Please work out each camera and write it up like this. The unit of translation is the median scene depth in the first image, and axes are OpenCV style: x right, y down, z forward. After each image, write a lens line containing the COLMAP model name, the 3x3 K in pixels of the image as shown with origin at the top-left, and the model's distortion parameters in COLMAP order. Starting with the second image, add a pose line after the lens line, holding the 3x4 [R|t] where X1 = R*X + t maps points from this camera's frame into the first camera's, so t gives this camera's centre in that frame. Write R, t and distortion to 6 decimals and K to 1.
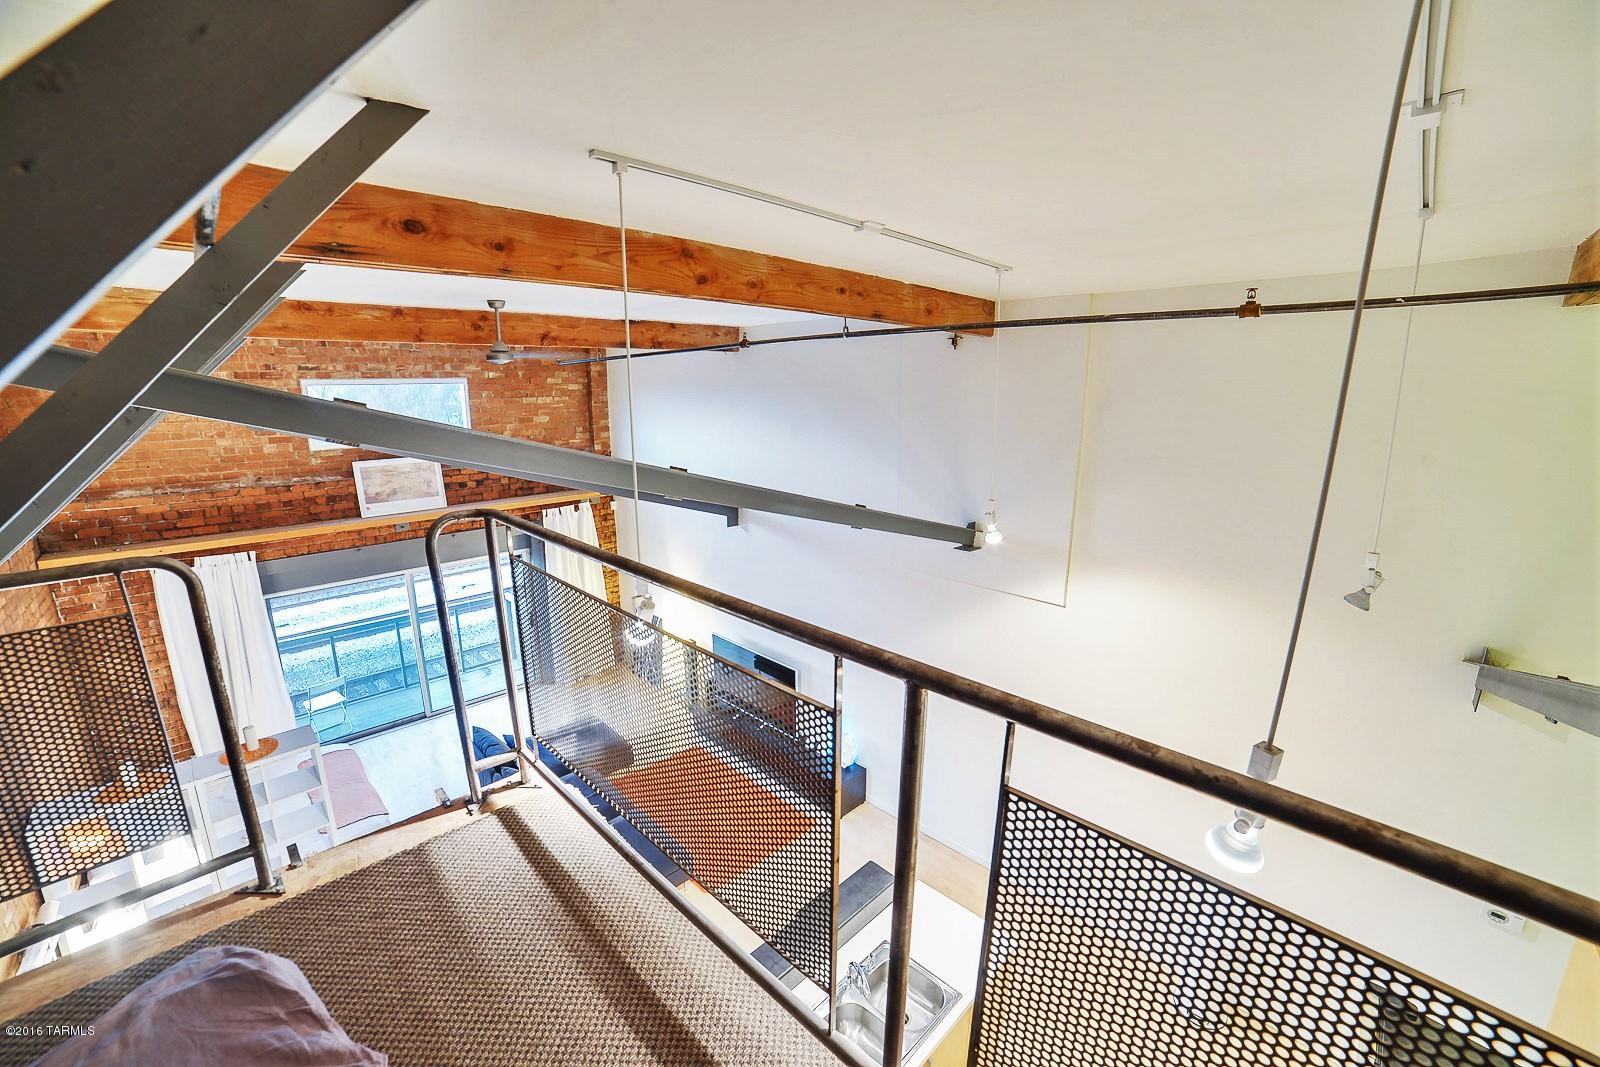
lens RADIAL K [[647.4, 0, 801.0], [0, 647.4, 529.5], [0, 0, 1]] dist [-0.102483, 0.034186]
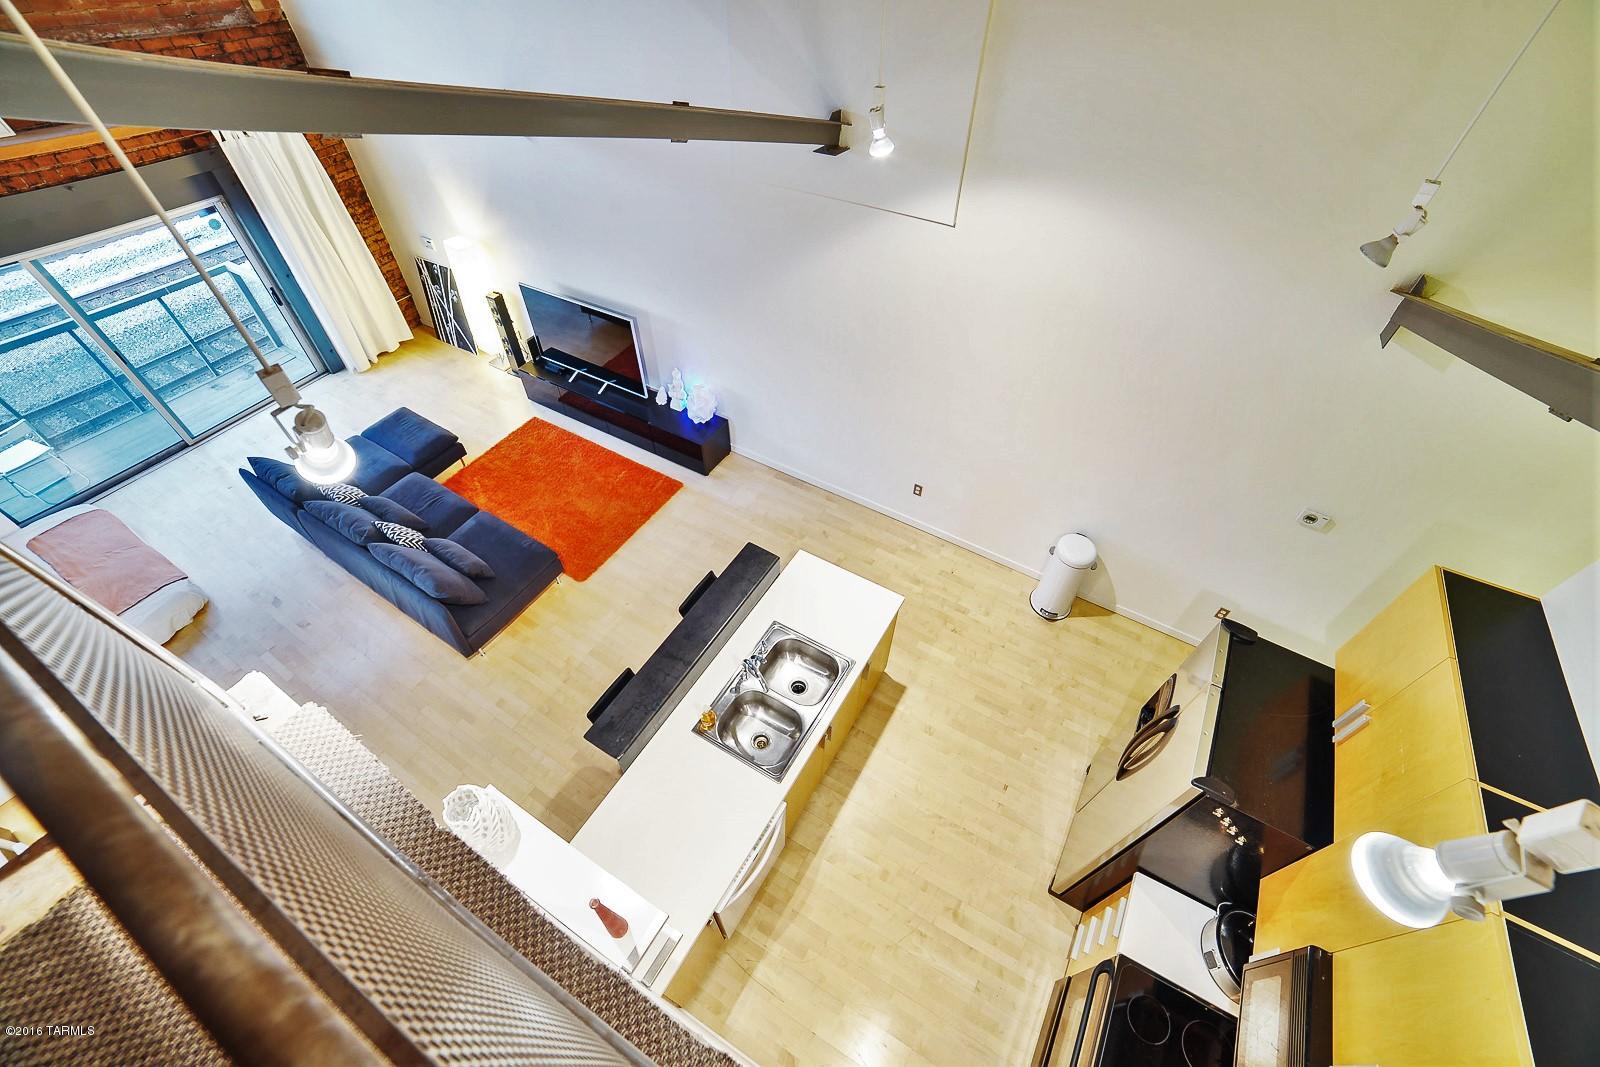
lens RADIAL K [[647.4, 0, 801.0], [0, 647.4, 529.5], [0, 0, 1]] dist [-0.102483, 0.034186]
pose [[0.967955, -0.180117, 0.174990, 0.015858], [0.049047, 0.819000, 0.571693, -0.025700], [-0.246288, -0.544790, 0.801590, 0.167216]]
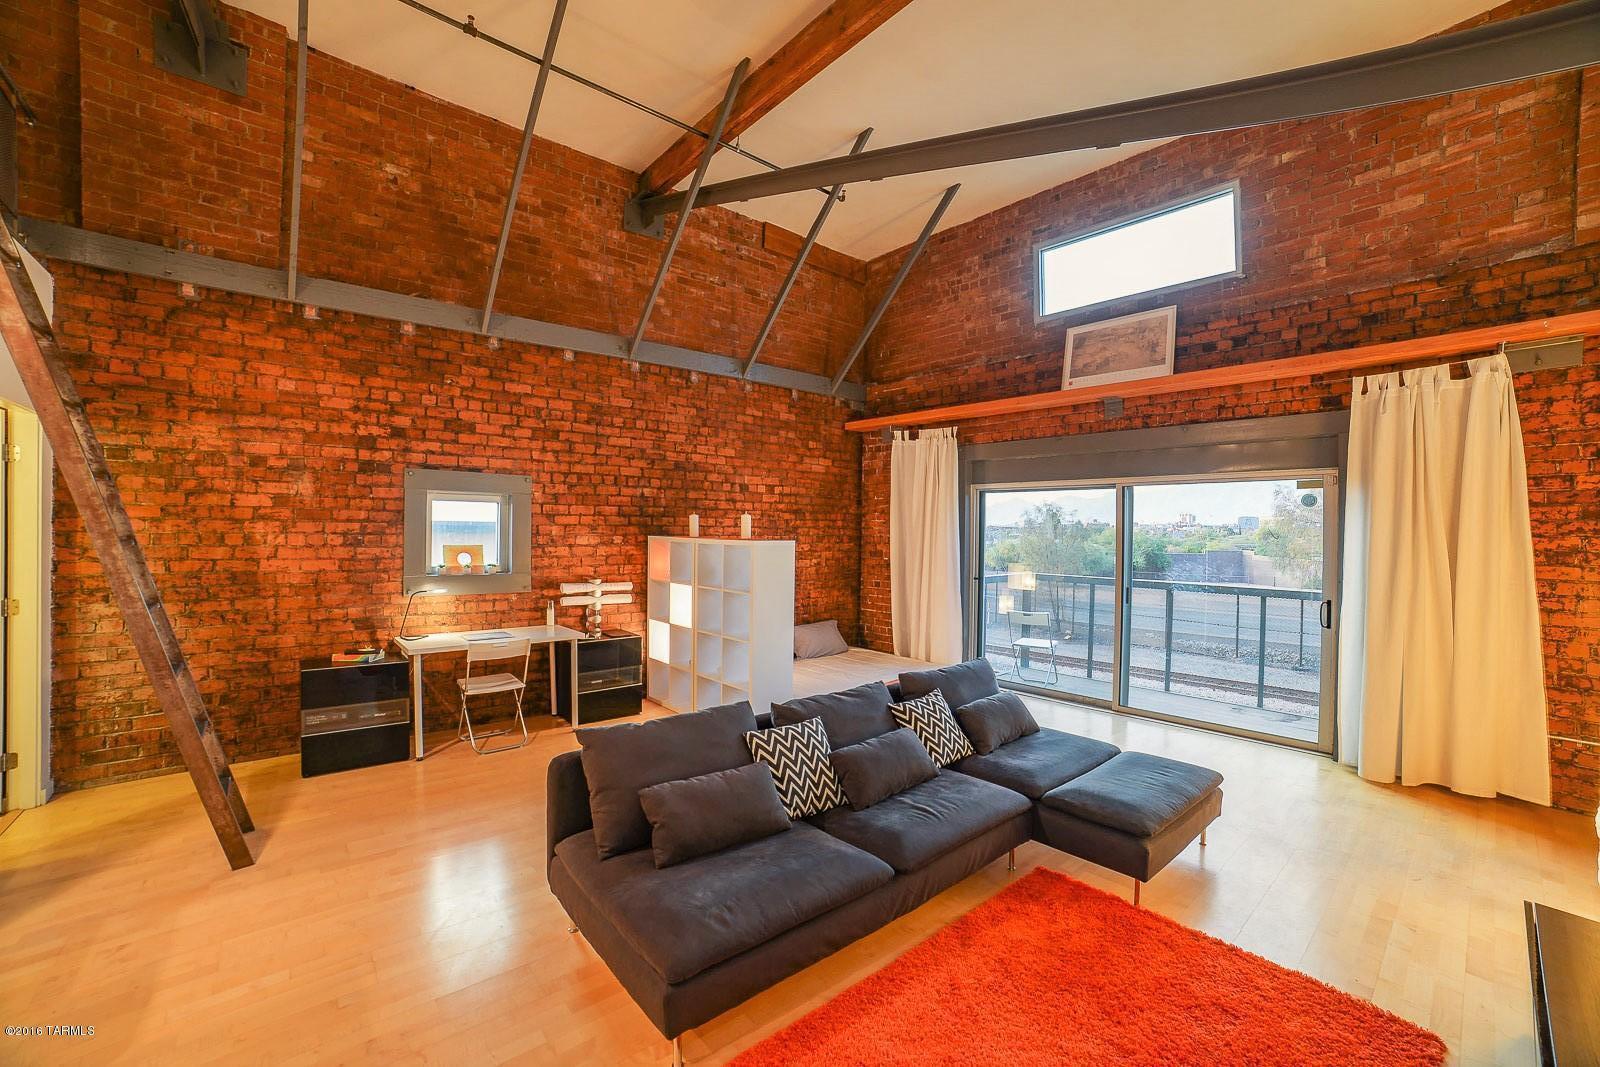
lens RADIAL K [[652.2, 0, 801.1], [0, 652.2, 527.3], [0, 0, 1]] dist [-0.108664, 0.040437]
pose [[-0.083129, -0.007479, -0.996511, 0.142383], [-0.229913, 0.973139, 0.011876, 0.258490], [0.969654, 0.230098, -0.082615, 0.983065]]
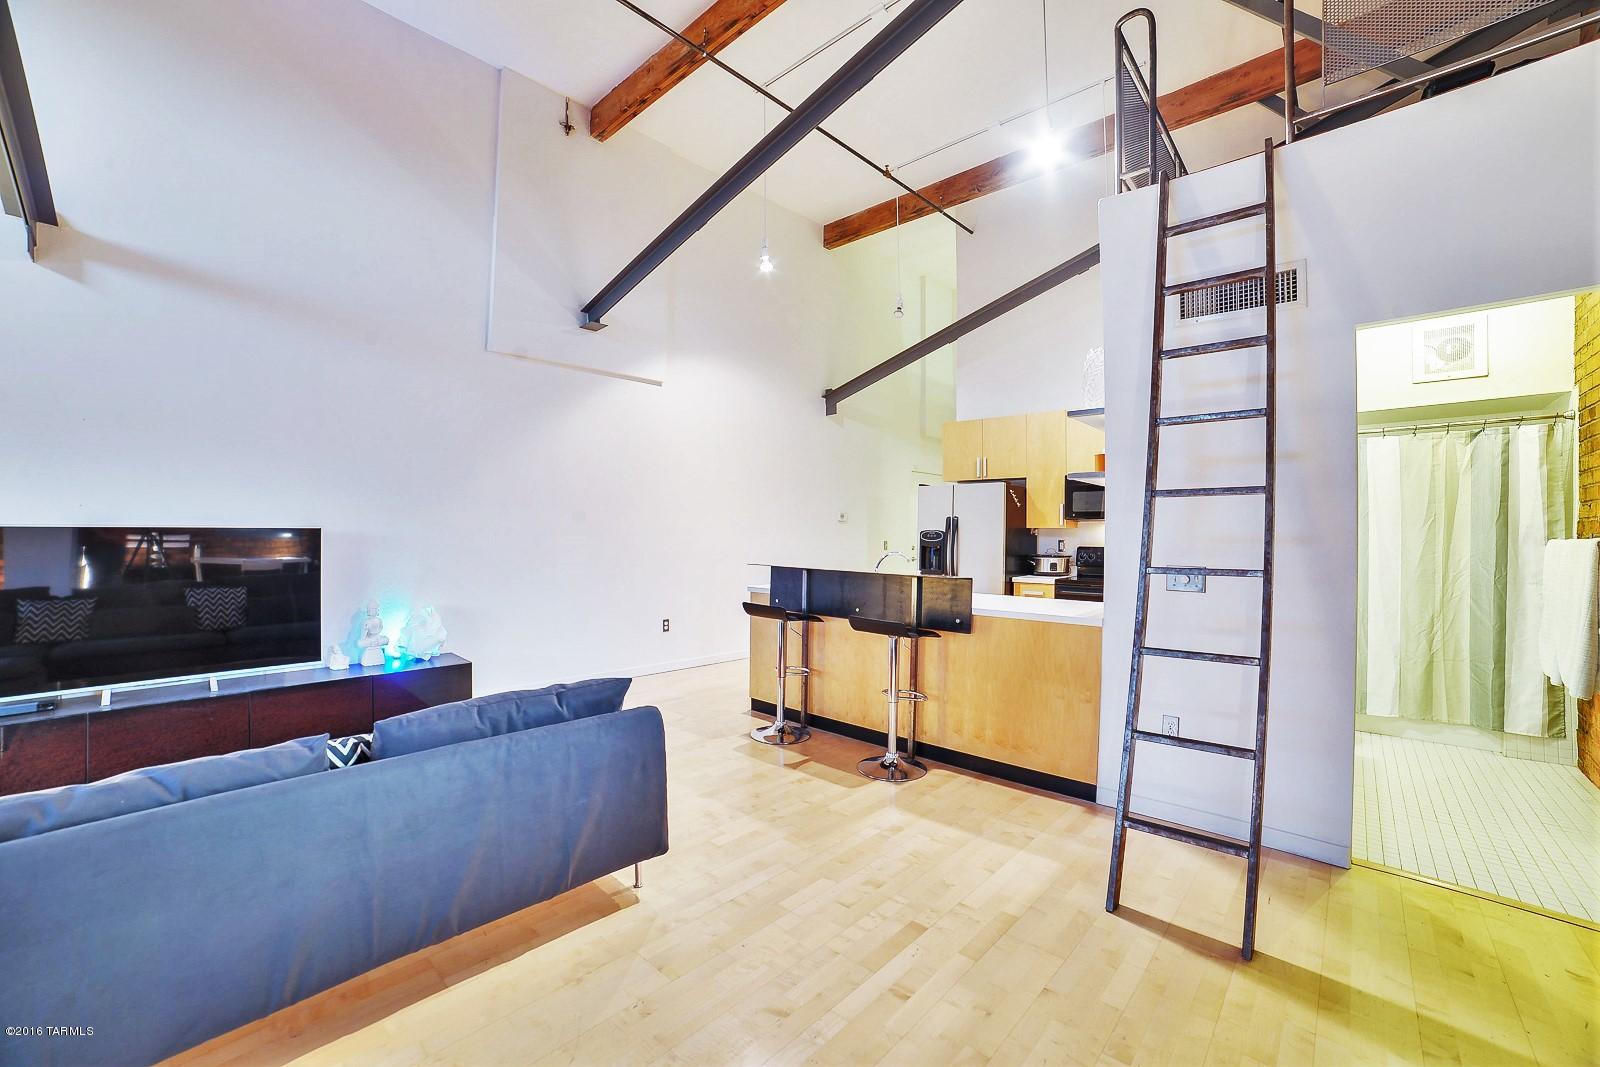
lens RADIAL K [[647.4, 0, 801.0], [0, 647.4, 529.5], [0, 0, 1]] dist [-0.102483, 0.034186]
pose [[-0.037561, 0.001743, 0.999293, -0.677825], [0.210476, 0.977579, 0.006207, 0.365280], [-0.976877, 0.210561, -0.037086, 0.713881]]
